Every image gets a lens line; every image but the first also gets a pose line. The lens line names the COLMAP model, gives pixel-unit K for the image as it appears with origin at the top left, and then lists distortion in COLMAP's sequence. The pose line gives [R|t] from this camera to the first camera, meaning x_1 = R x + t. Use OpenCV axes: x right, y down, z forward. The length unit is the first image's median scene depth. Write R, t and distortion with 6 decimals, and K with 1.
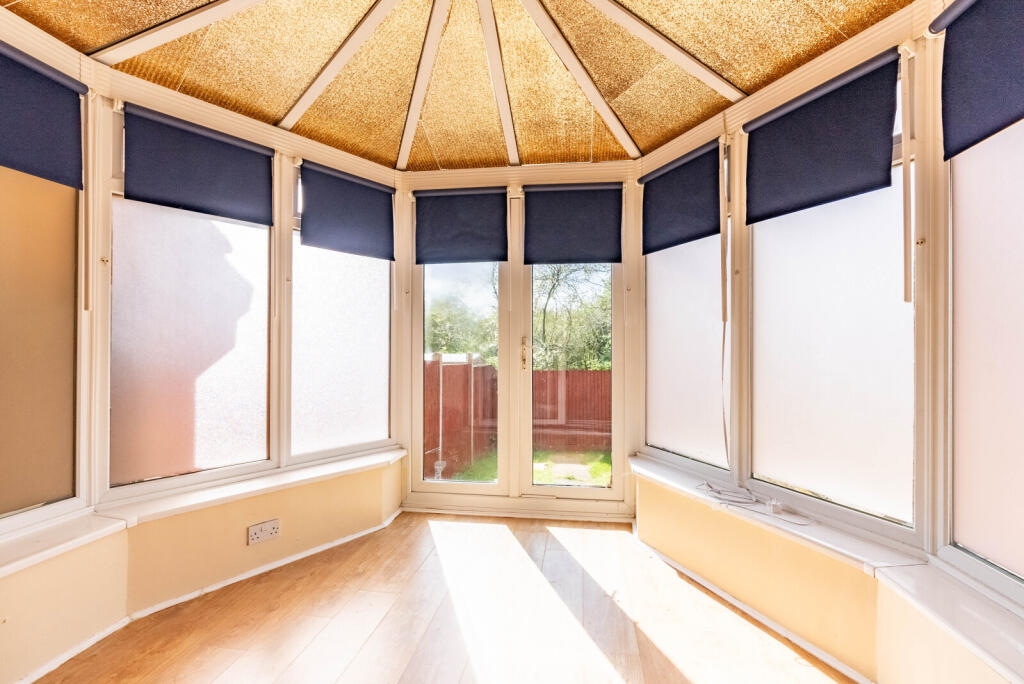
lens RADIAL K [[475.1, 0, 516.1], [0, 475.1, 346.8], [0, 0, 1]] dist [-0.000374, -0.000290]
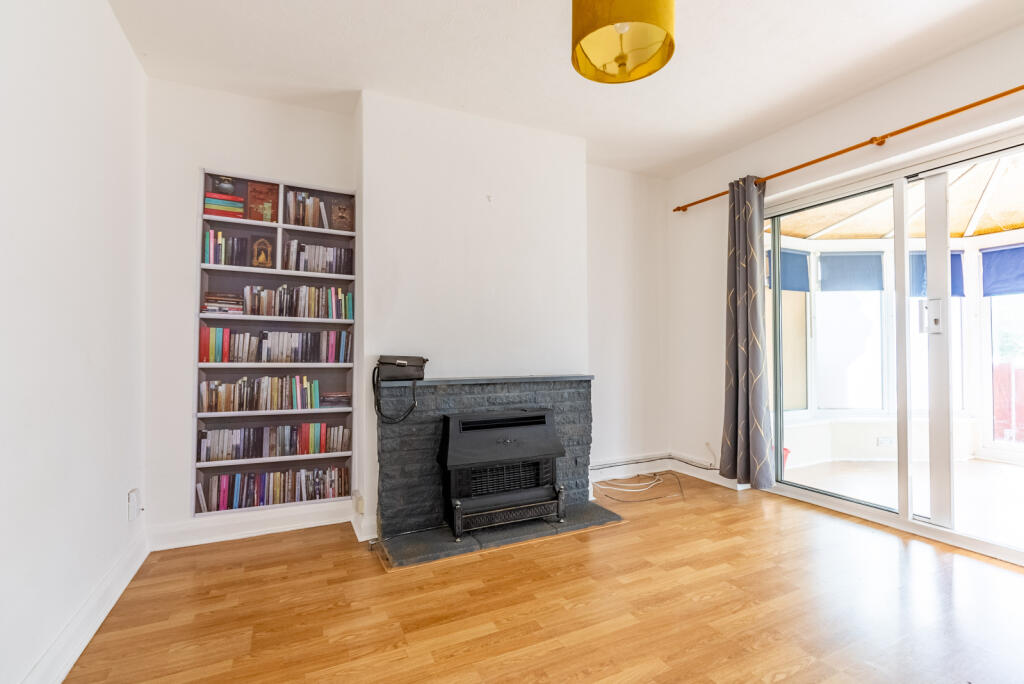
lens RADIAL K [[464.9, 0, 512.6], [0, 464.9, 328.9], [0, 0, 1]] dist [0.002207, 0.000141]
pose [[0.556693, -0.029933, -0.830179, 0.183862], [-0.005353, 0.999201, -0.039617, -0.006353], [0.830701, 0.026498, 0.556087, -1.073214]]
